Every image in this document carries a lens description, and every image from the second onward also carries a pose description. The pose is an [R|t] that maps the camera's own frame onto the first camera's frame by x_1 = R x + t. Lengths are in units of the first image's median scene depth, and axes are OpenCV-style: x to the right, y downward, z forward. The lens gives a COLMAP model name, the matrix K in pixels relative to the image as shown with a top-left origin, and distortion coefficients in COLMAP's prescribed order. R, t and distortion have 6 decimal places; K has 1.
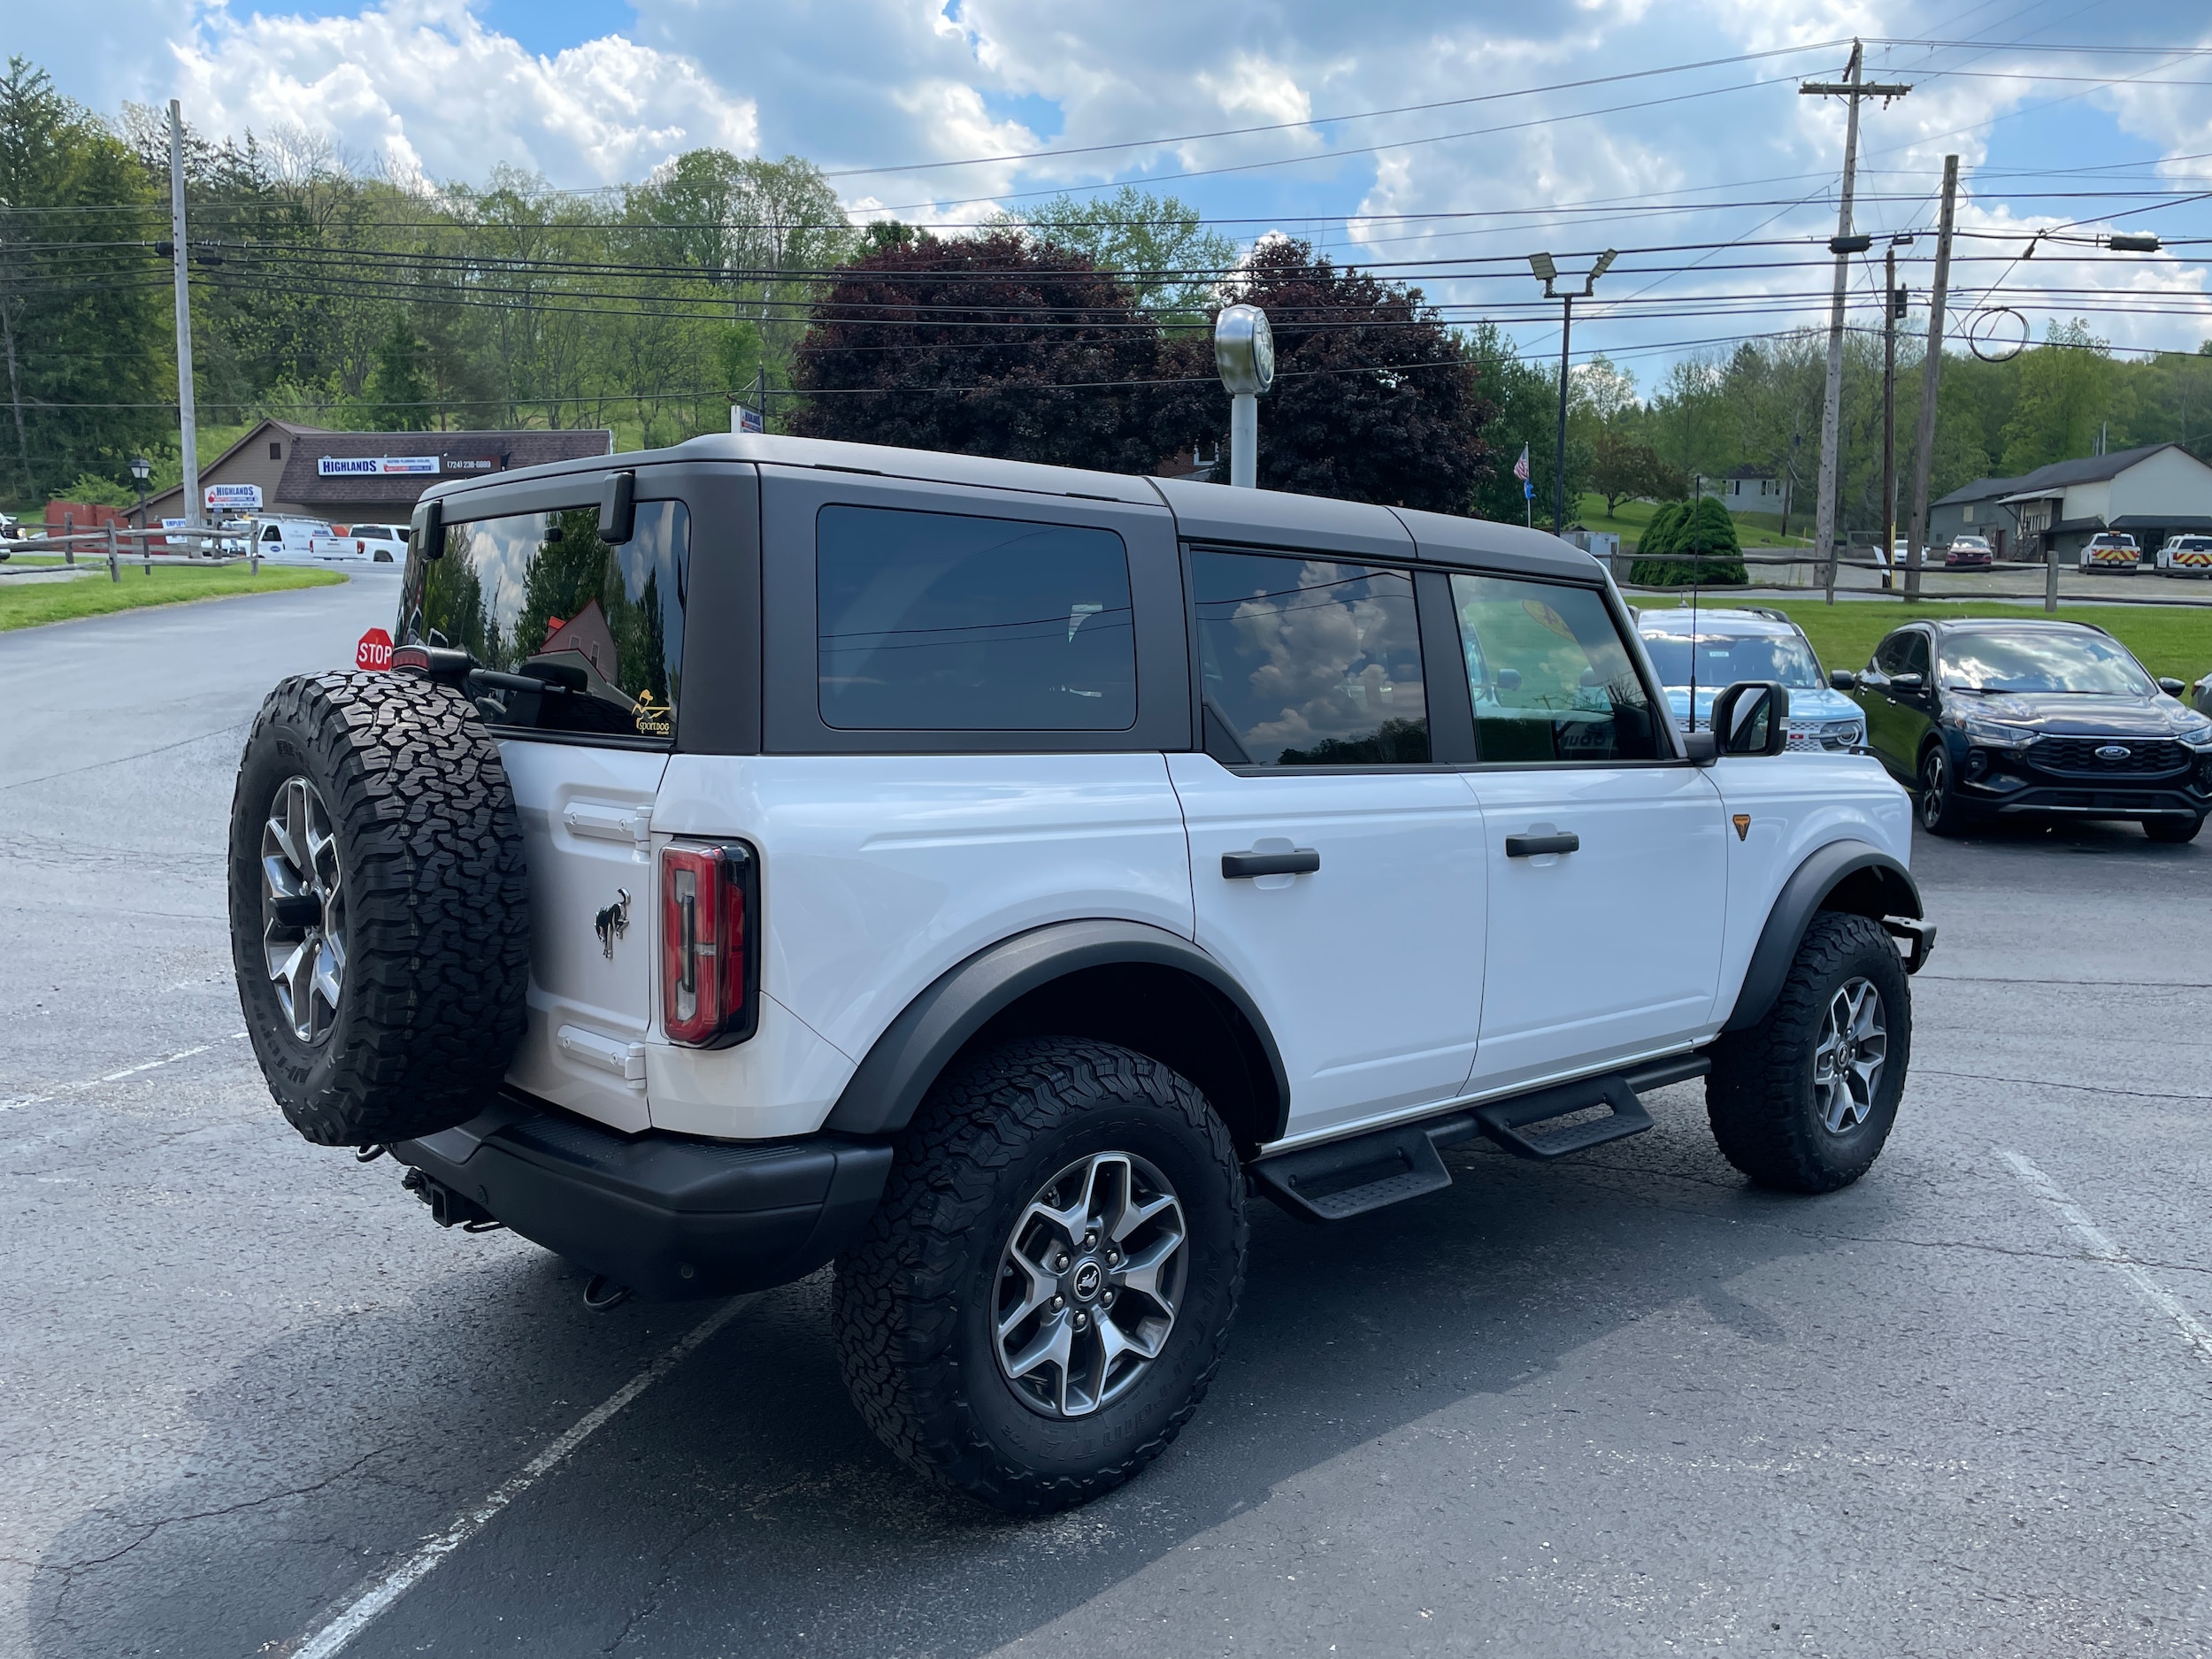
lens RADIAL K [[1652.2, 0, 1094.2], [0, 1652.2, 853.5], [0, 0, 1]] dist [0.100300, -0.117683]
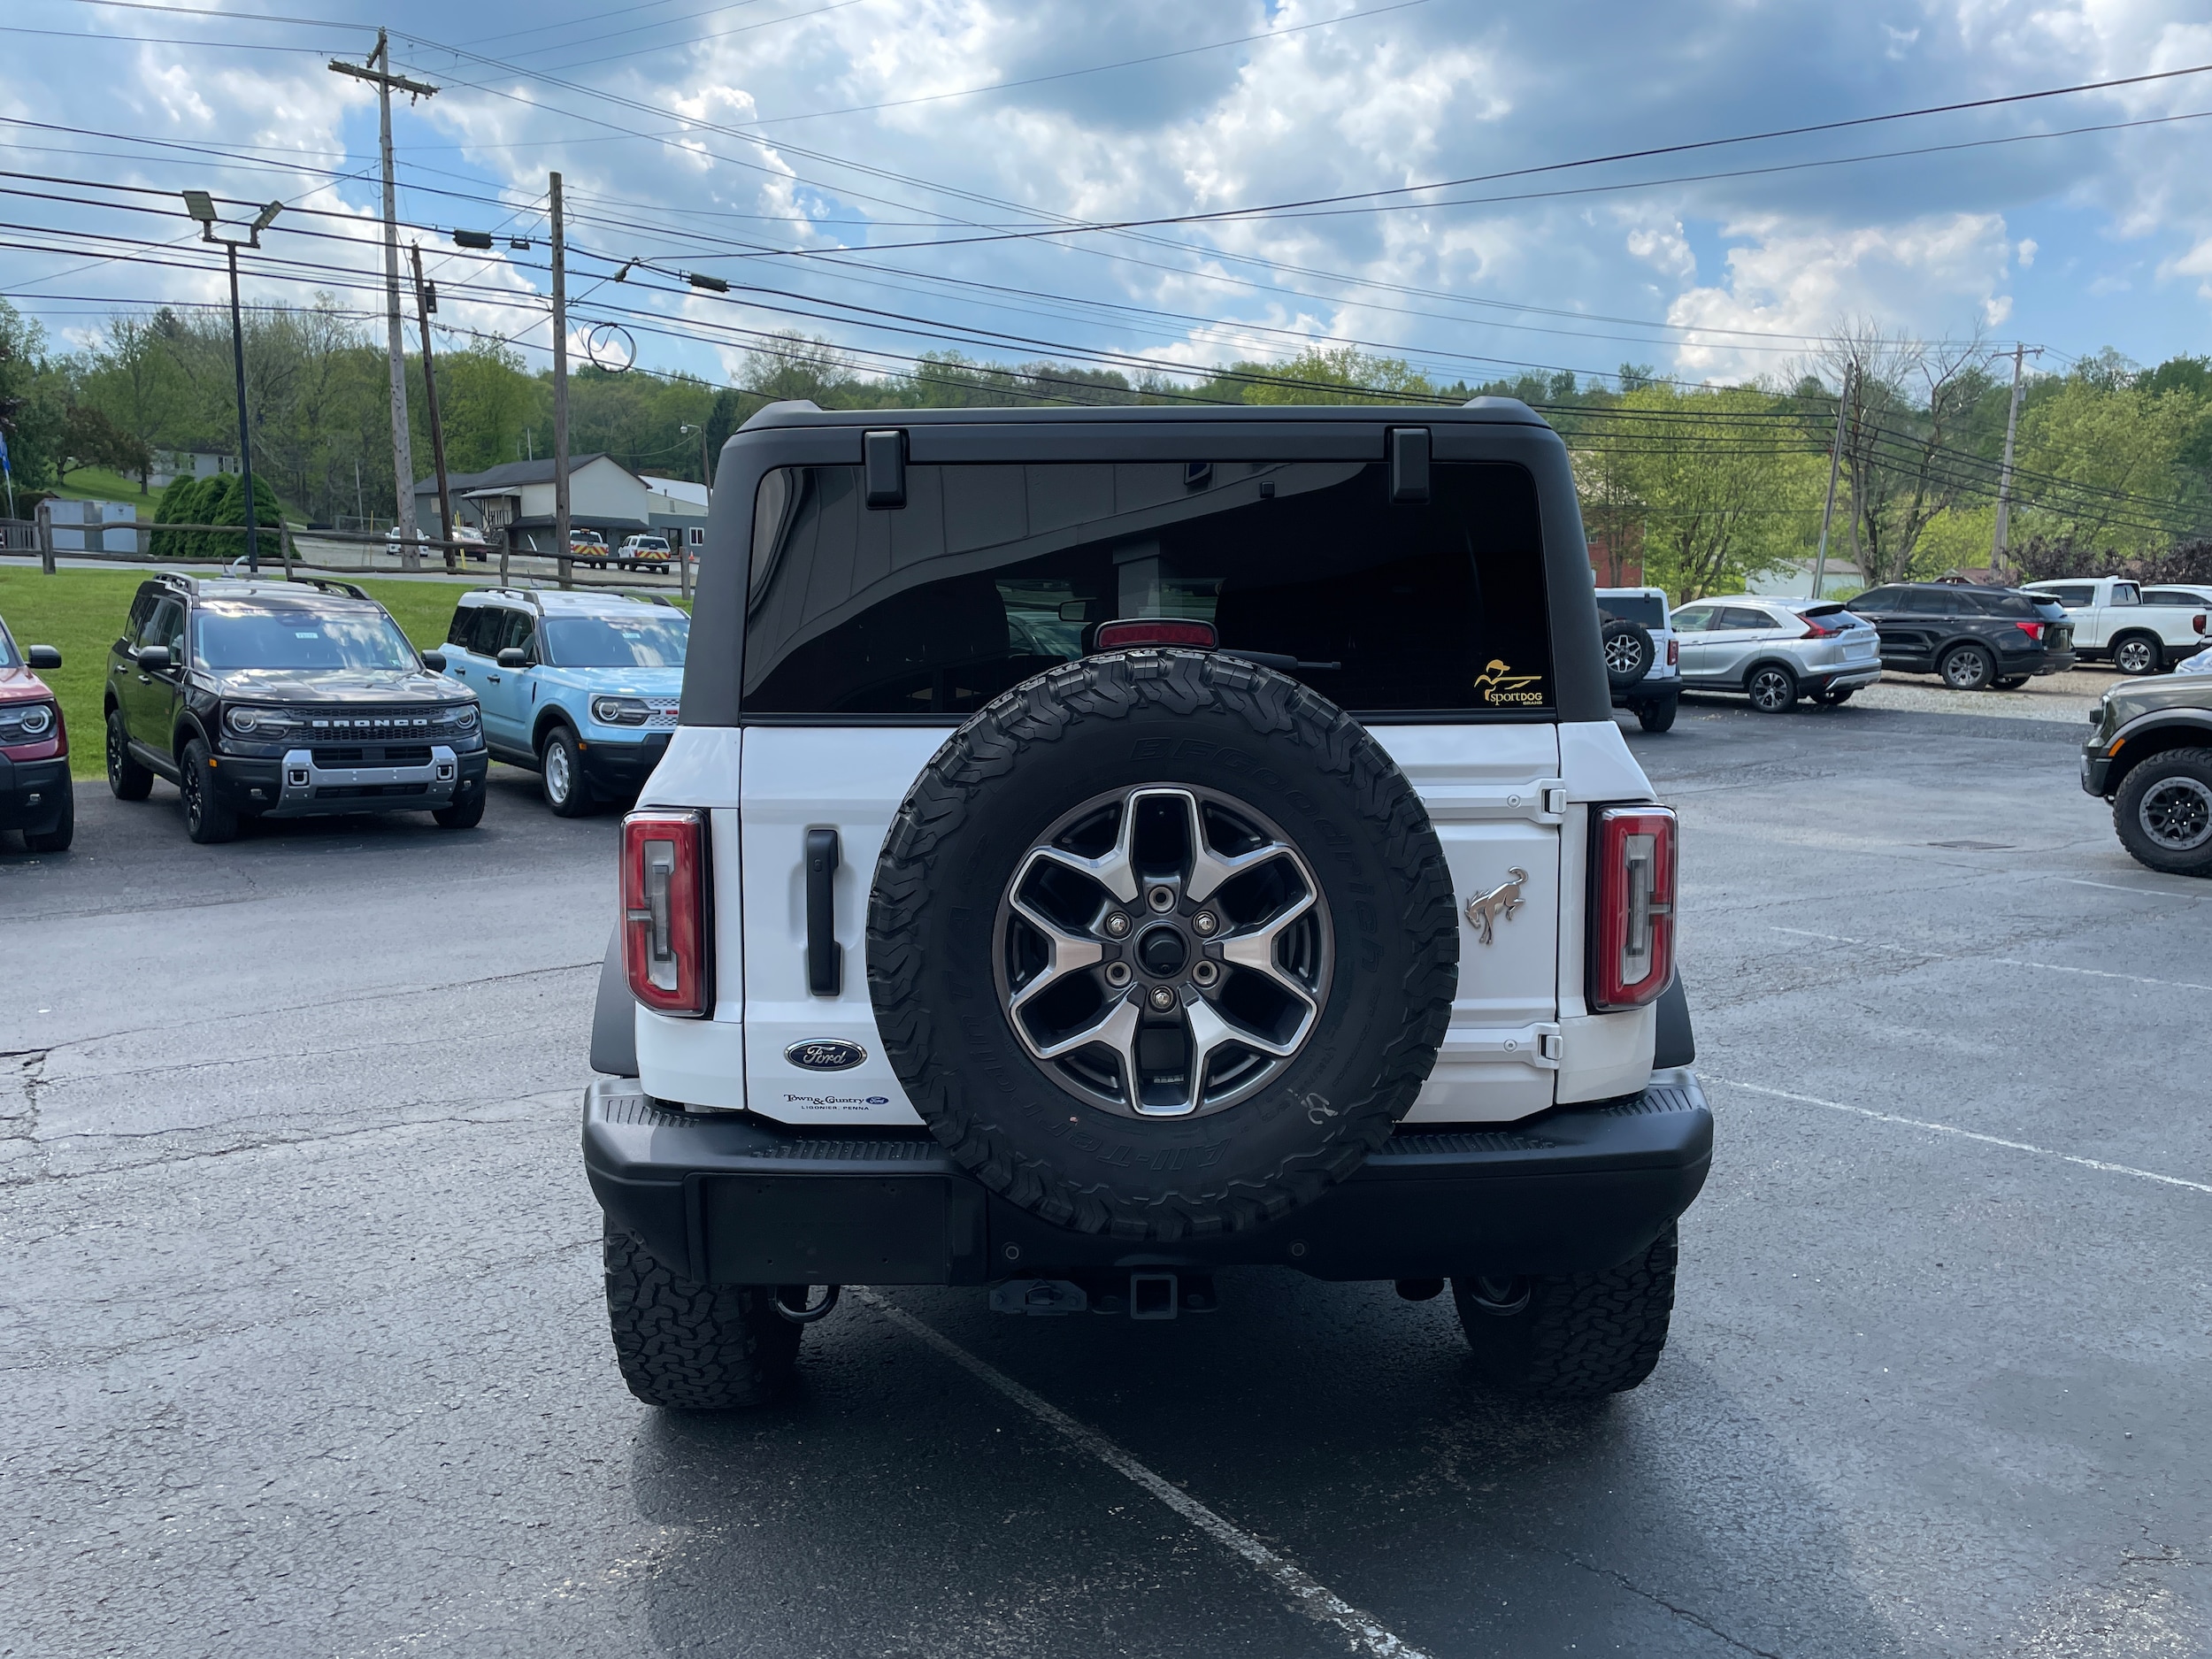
lens RADIAL K [[1649.7, 0, 1098.1], [0, 1649.7, 843.3], [0, 0, 1]] dist [0.092531, -0.106866]
pose [[0.660273, -0.101794, 0.744095, -0.121767], [0.099261, 0.993908, 0.047889, -0.006571], [-0.744437, 0.042240, 0.666355, 0.056939]]
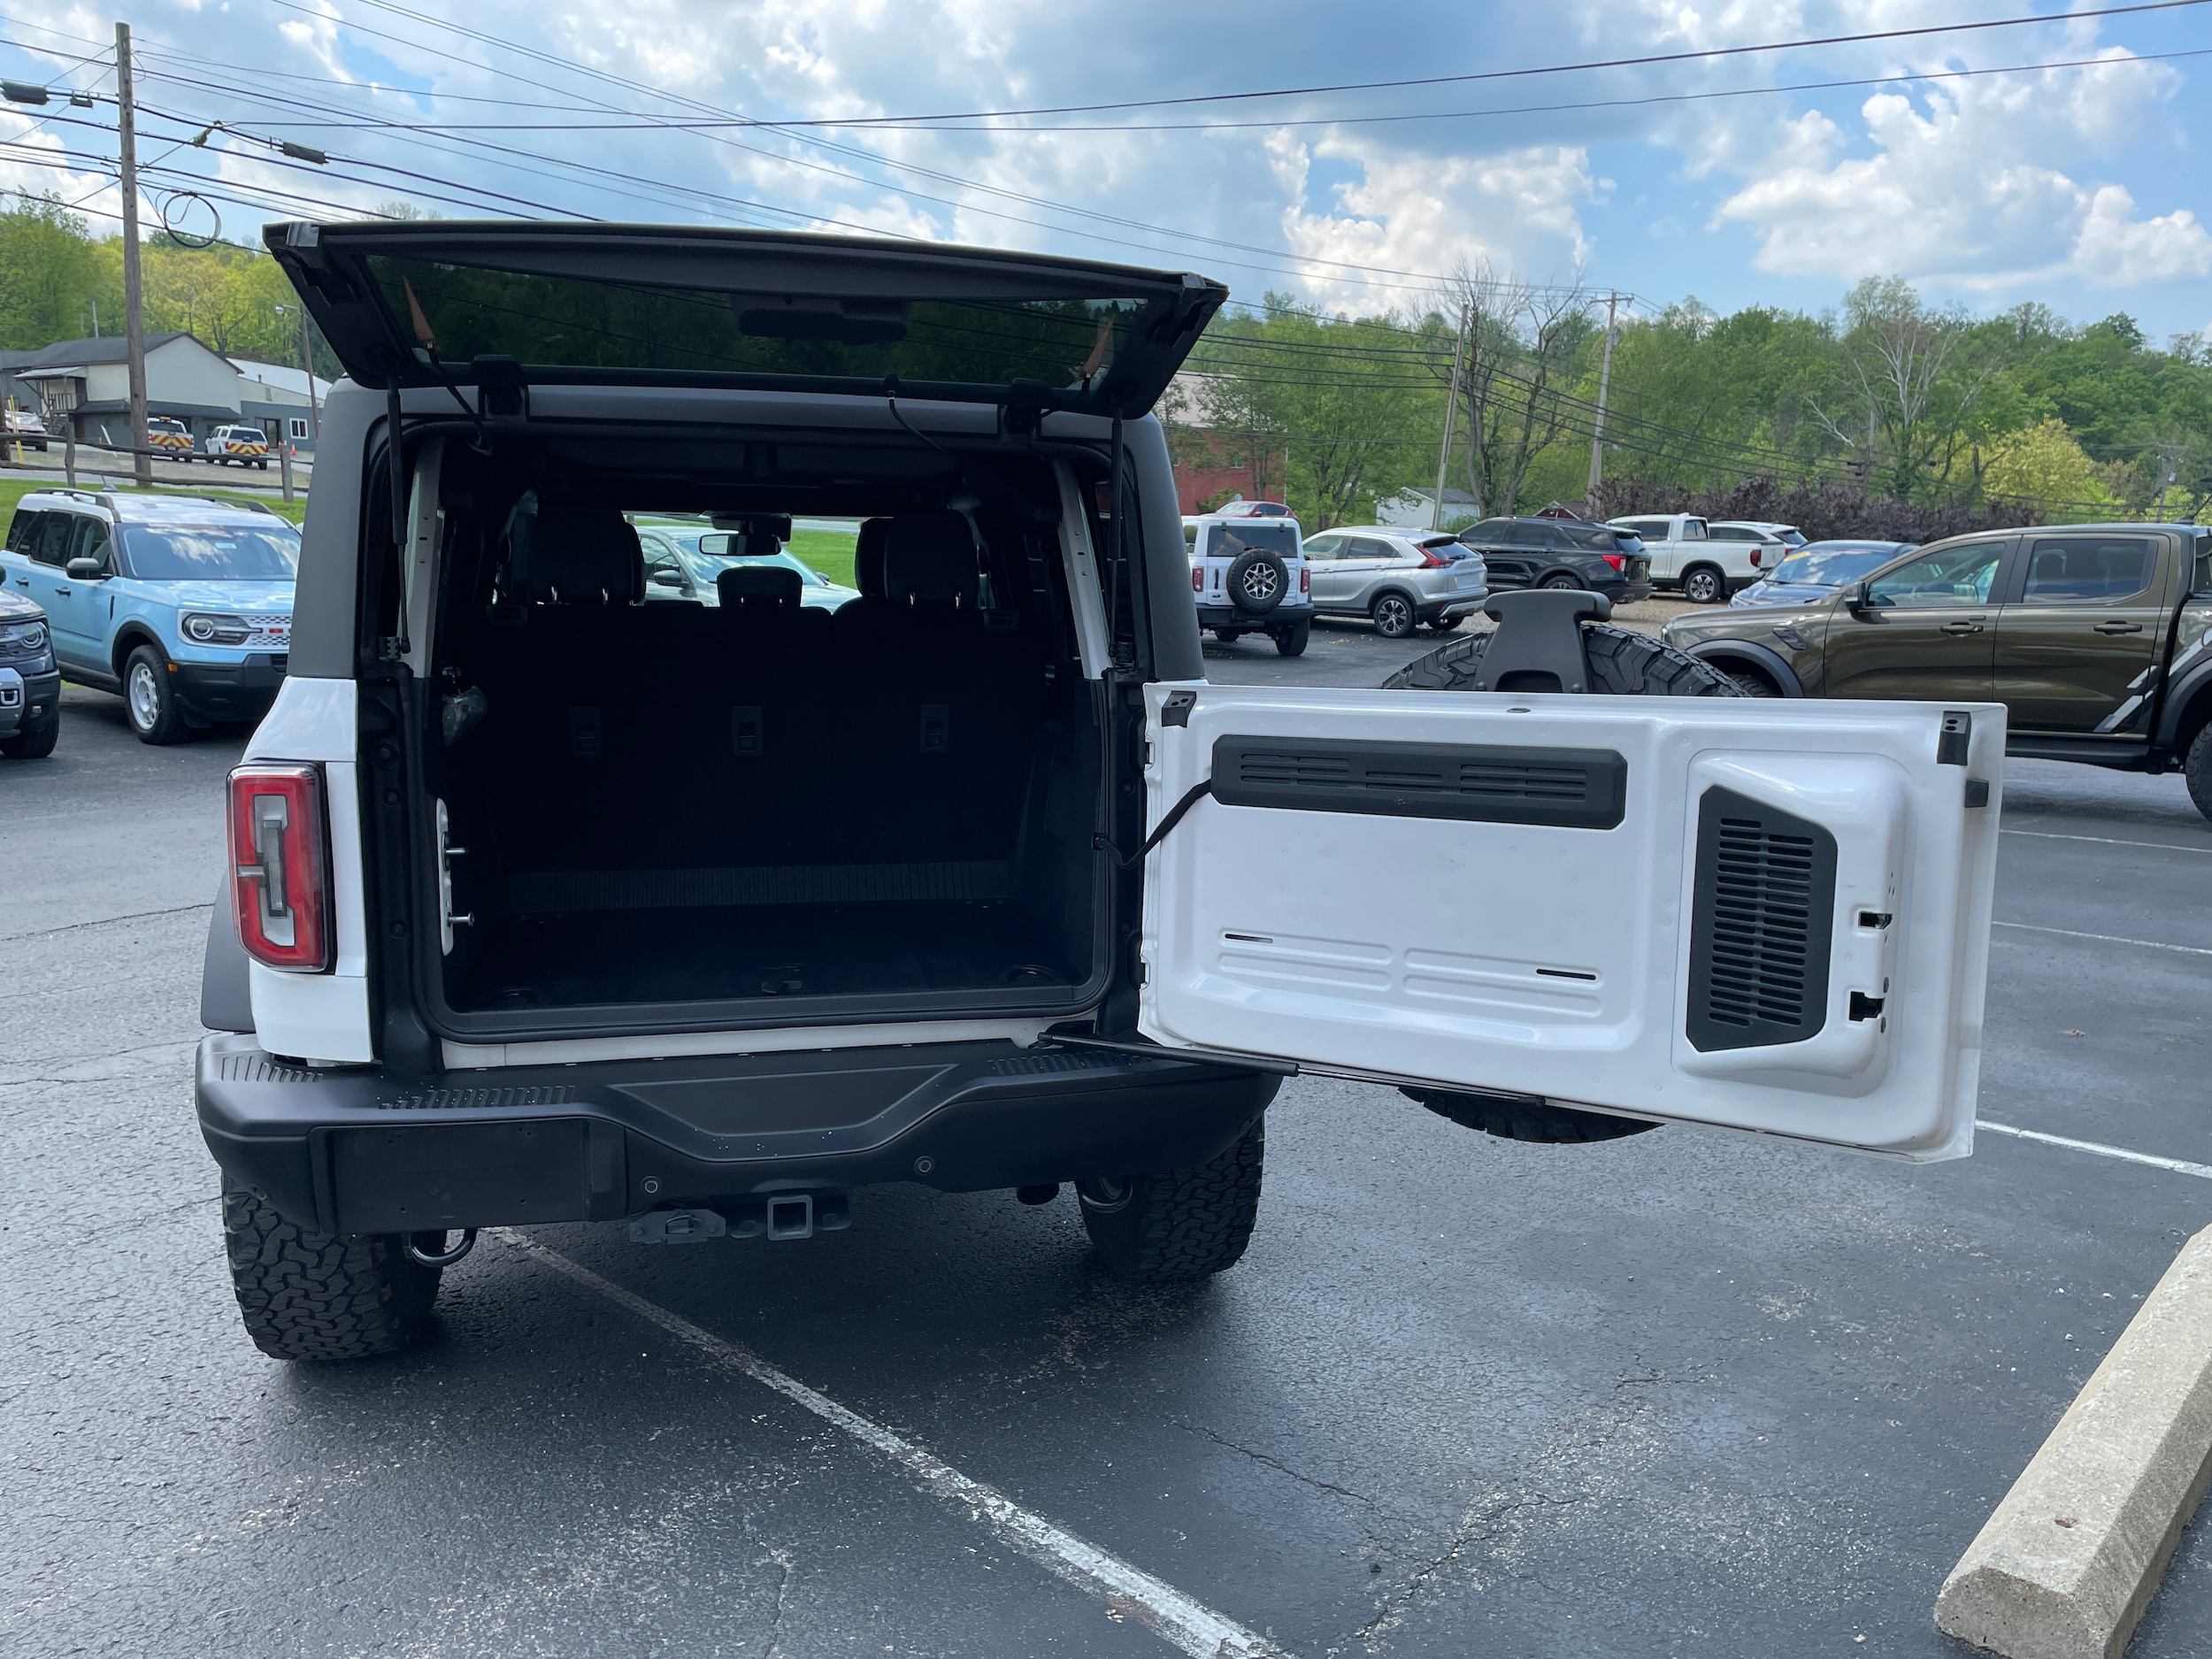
lens RADIAL K [[1648.0, 0, 1093.7], [0, 1648.0, 838.0], [0, 0, 1]] dist [0.108448, -0.132258]
pose [[0.498757, -0.147676, 0.854069, -0.126117], [0.097090, 0.988696, 0.114256, -0.008936], [-0.861287, 0.025936, 0.507457, 0.050280]]
